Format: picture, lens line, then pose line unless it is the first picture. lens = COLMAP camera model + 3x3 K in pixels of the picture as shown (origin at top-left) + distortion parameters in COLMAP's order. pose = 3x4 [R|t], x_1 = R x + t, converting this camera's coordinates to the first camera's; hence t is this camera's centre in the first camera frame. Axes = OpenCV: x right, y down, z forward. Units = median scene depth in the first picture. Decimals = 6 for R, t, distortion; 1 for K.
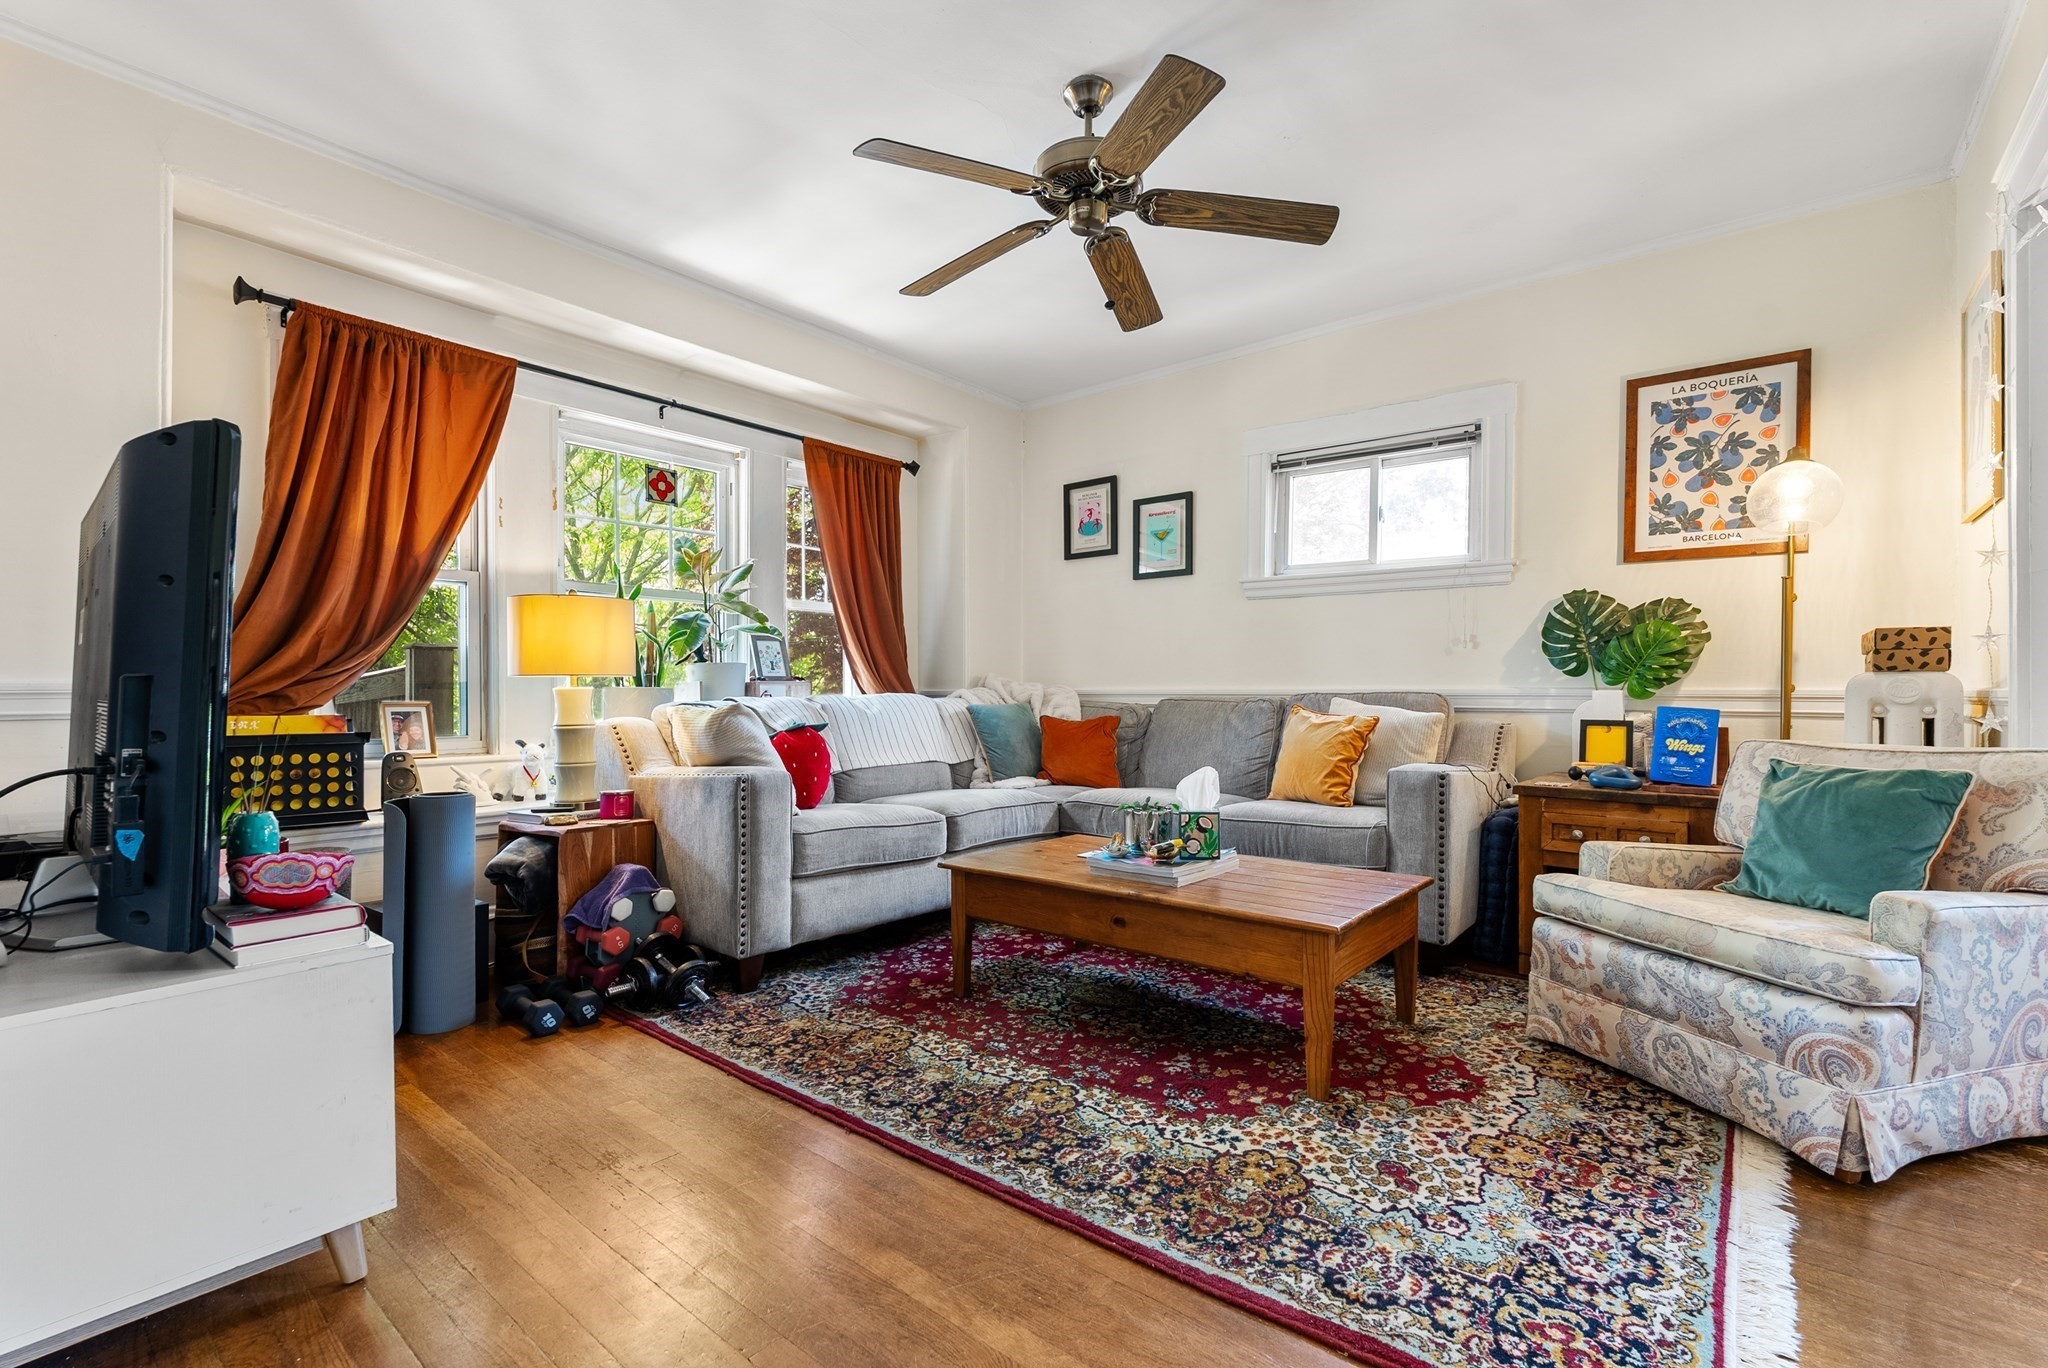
lens RADIAL K [[927.3, 0, 1022.4], [0, 927.3, 680.8], [0, 0, 1]] dist [0.001805, 0.000705]
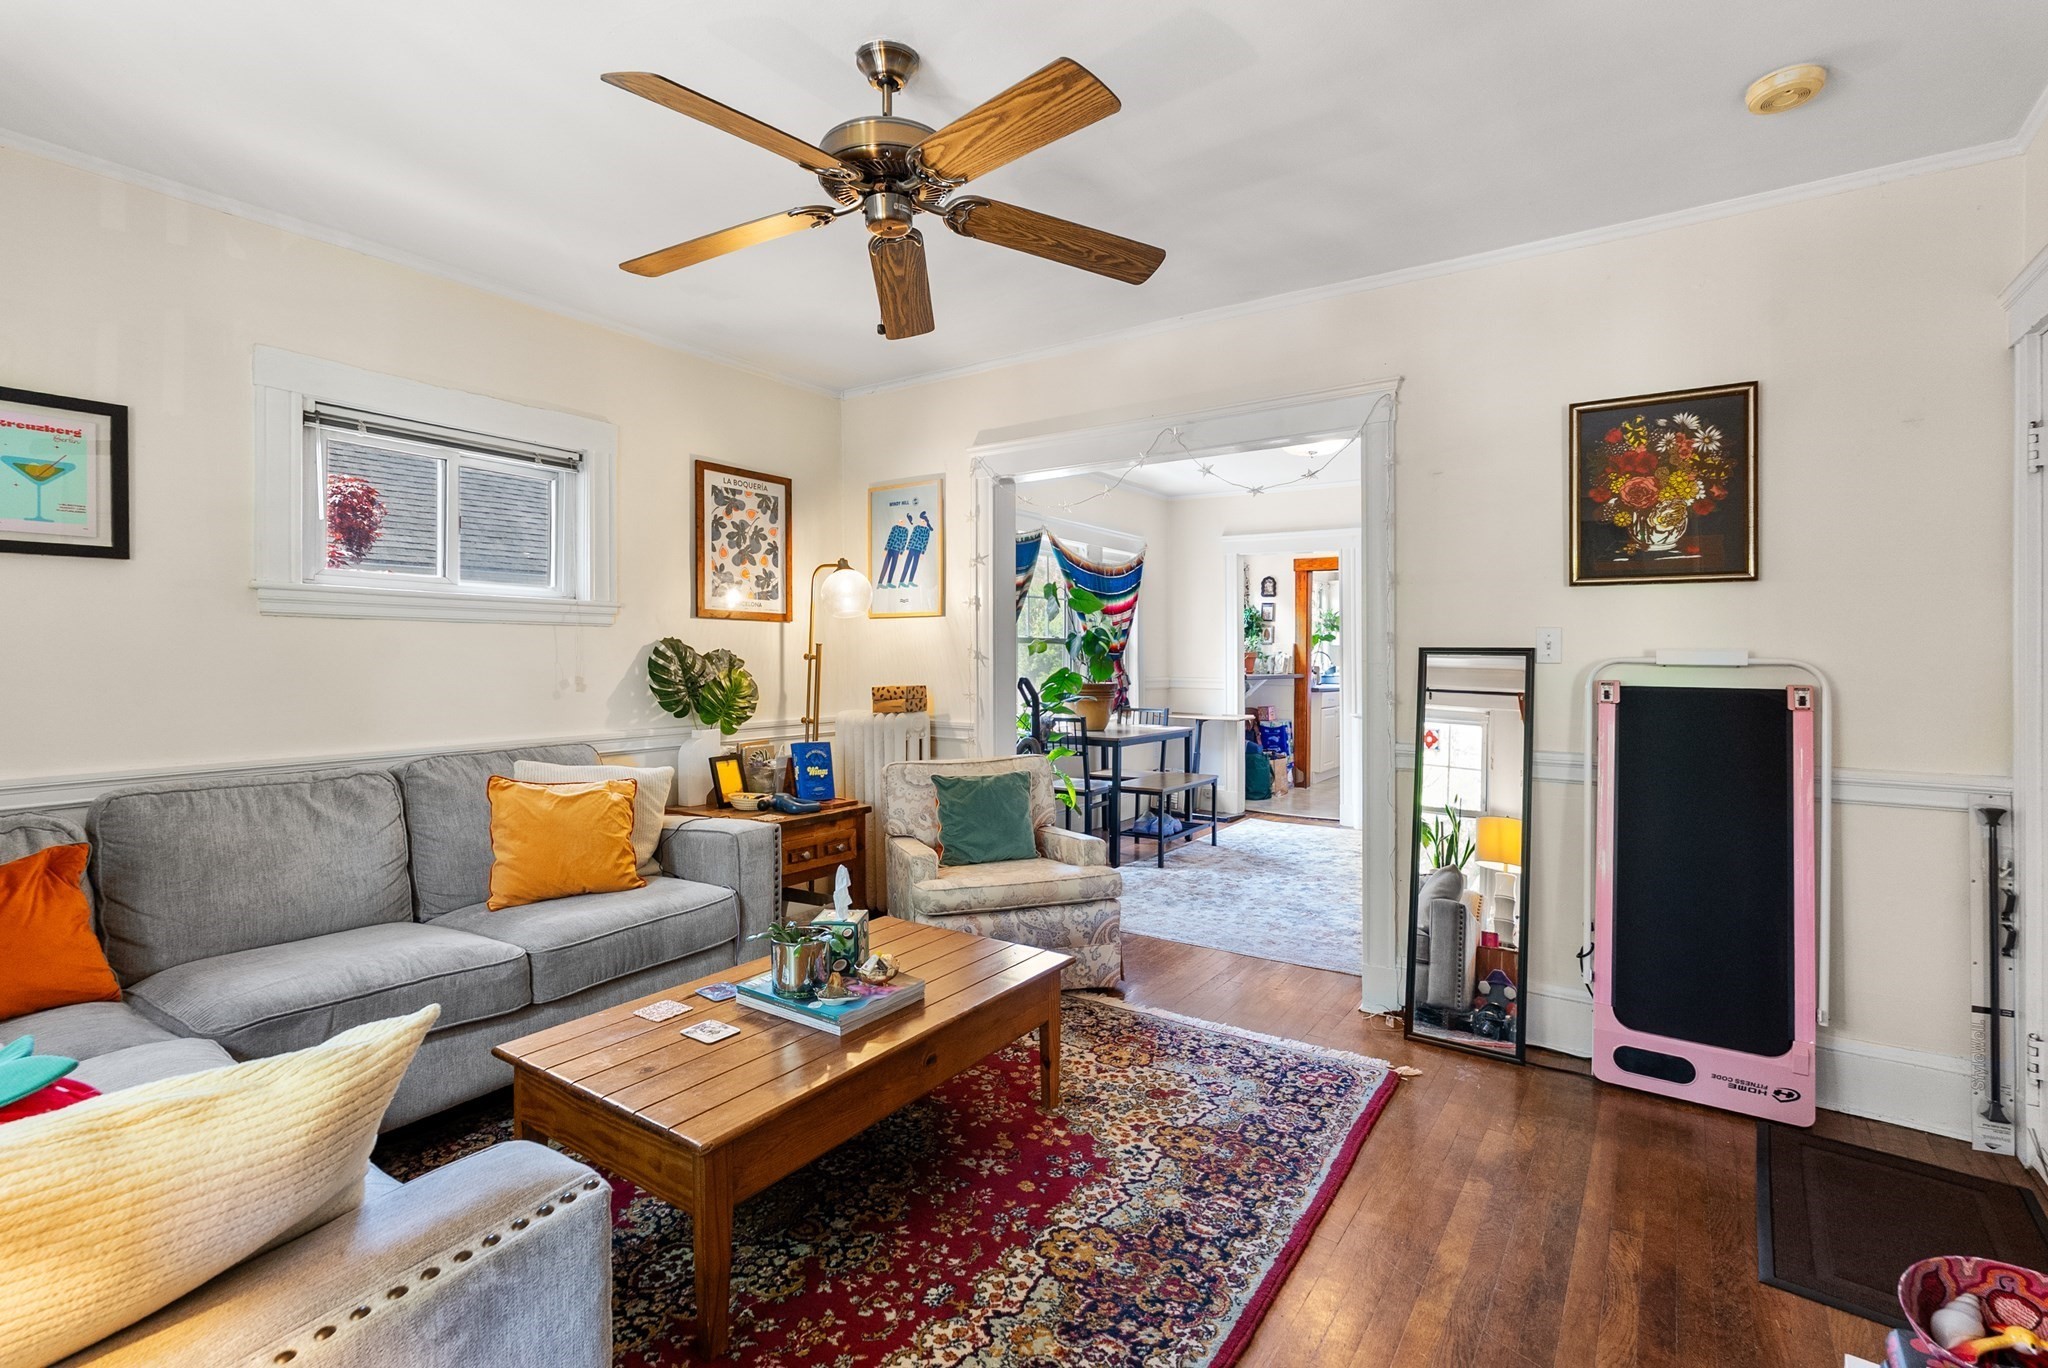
lens RADIAL K [[927.3, 0, 1028.4], [0, 927.3, 645.2], [0, 0, 1]] dist [0.001805, 0.000705]
pose [[-0.084922, 0.007469, 0.996360, -0.902470], [-0.013311, 0.999874, -0.008629, -0.146257], [-0.996299, -0.013995, -0.084812, 1.145386]]
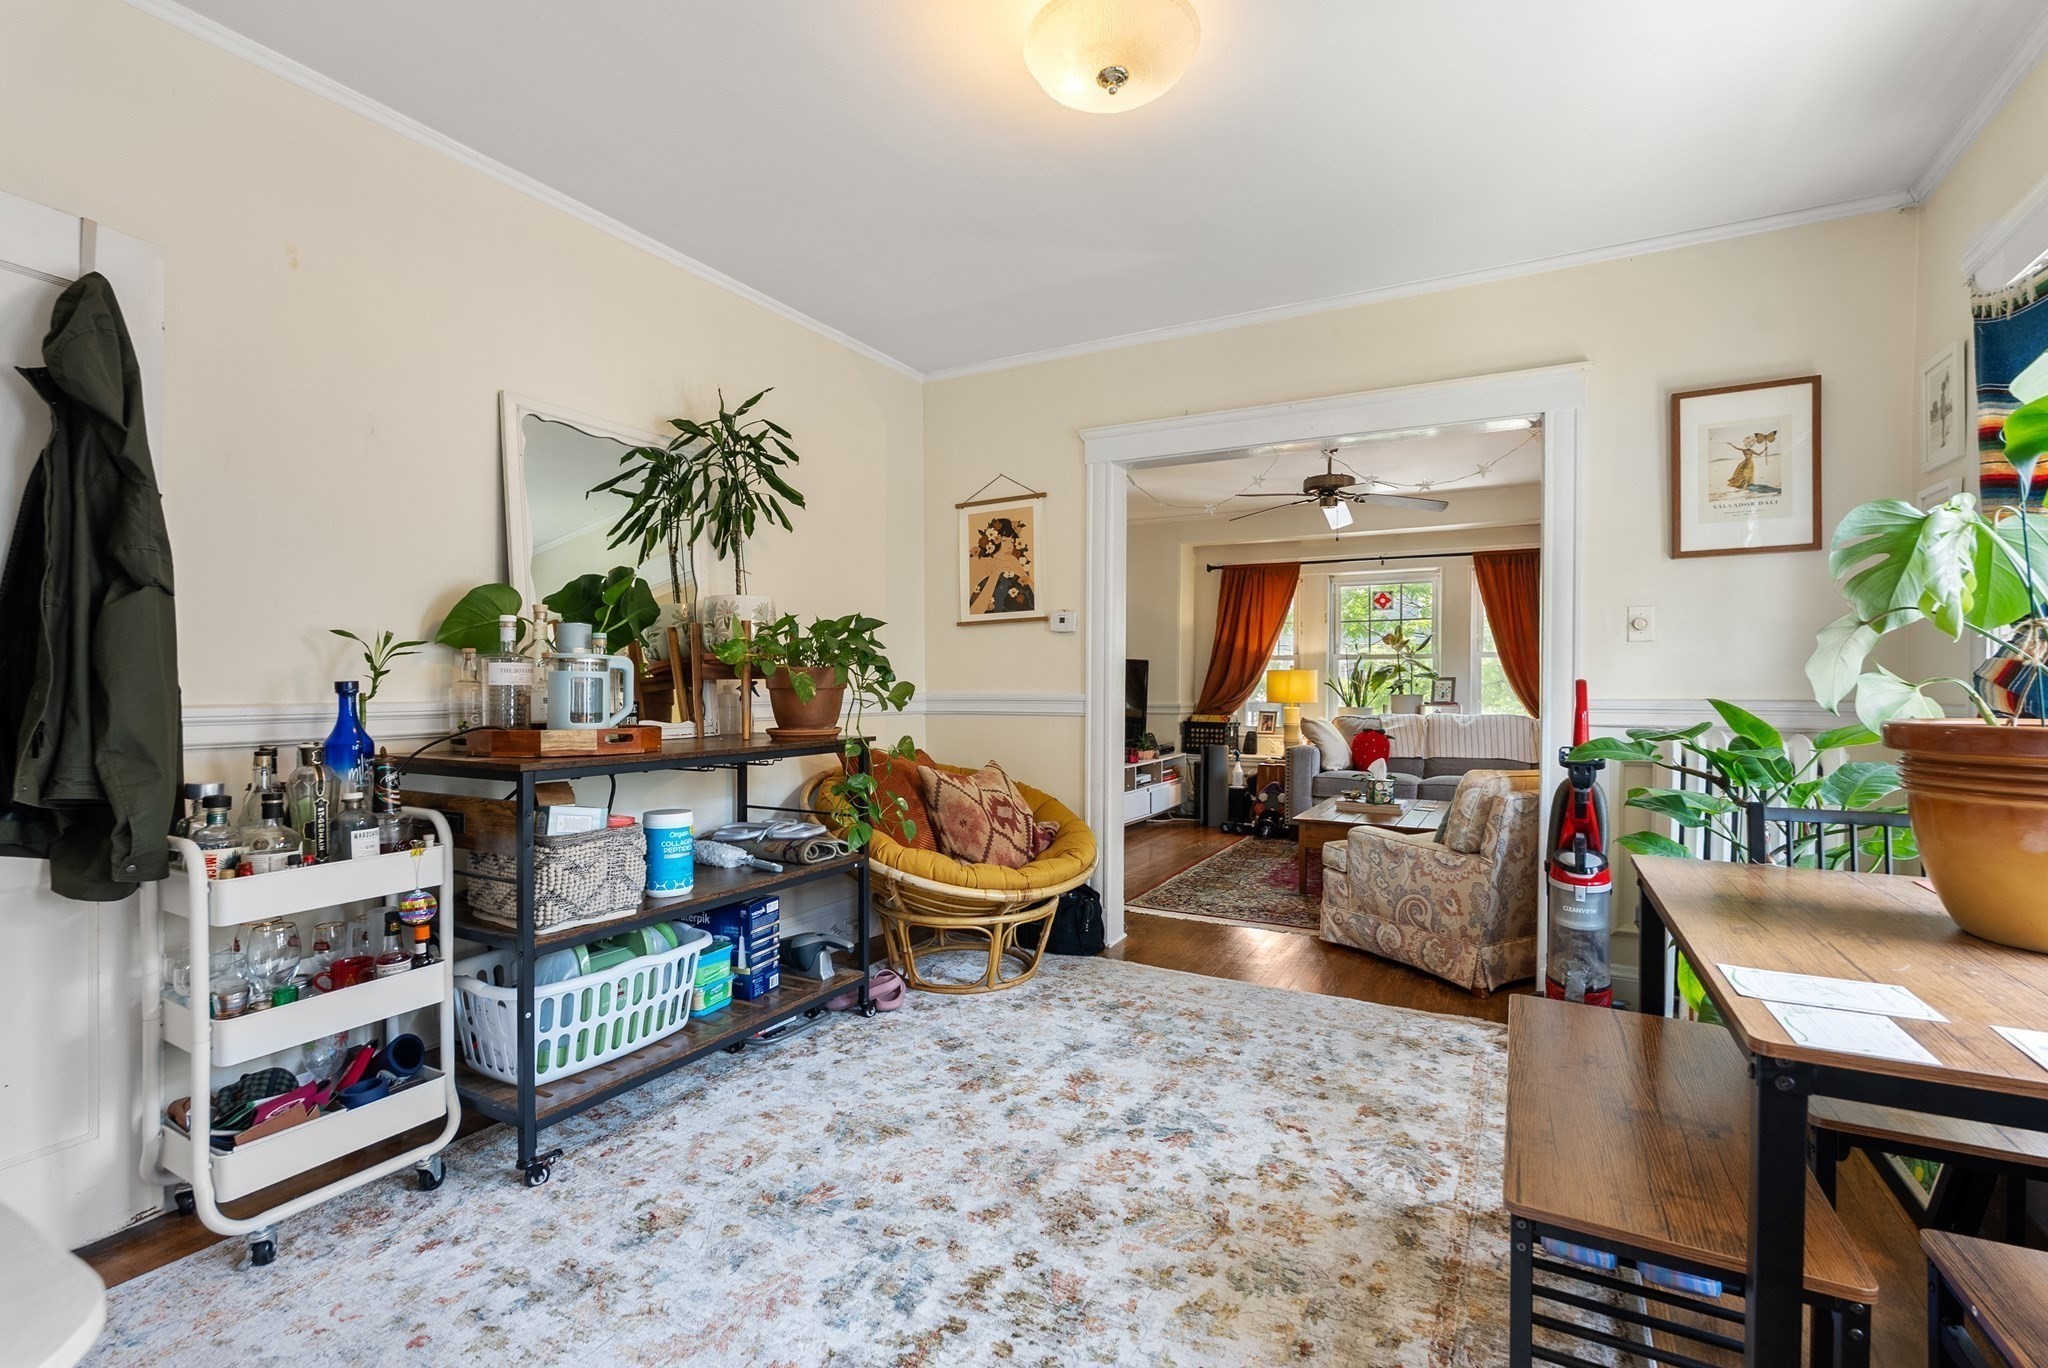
lens RADIAL K [[927.3, 0, 1016.7], [0, 927.3, 686.0], [0, 0, 1]] dist [0.001805, 0.000705]
pose [[0.169573, 0.002186, -0.985515, 2.519875], [0.008668, 0.999956, 0.003710, -0.089889], [0.985480, -0.009171, 0.169546, -0.114748]]
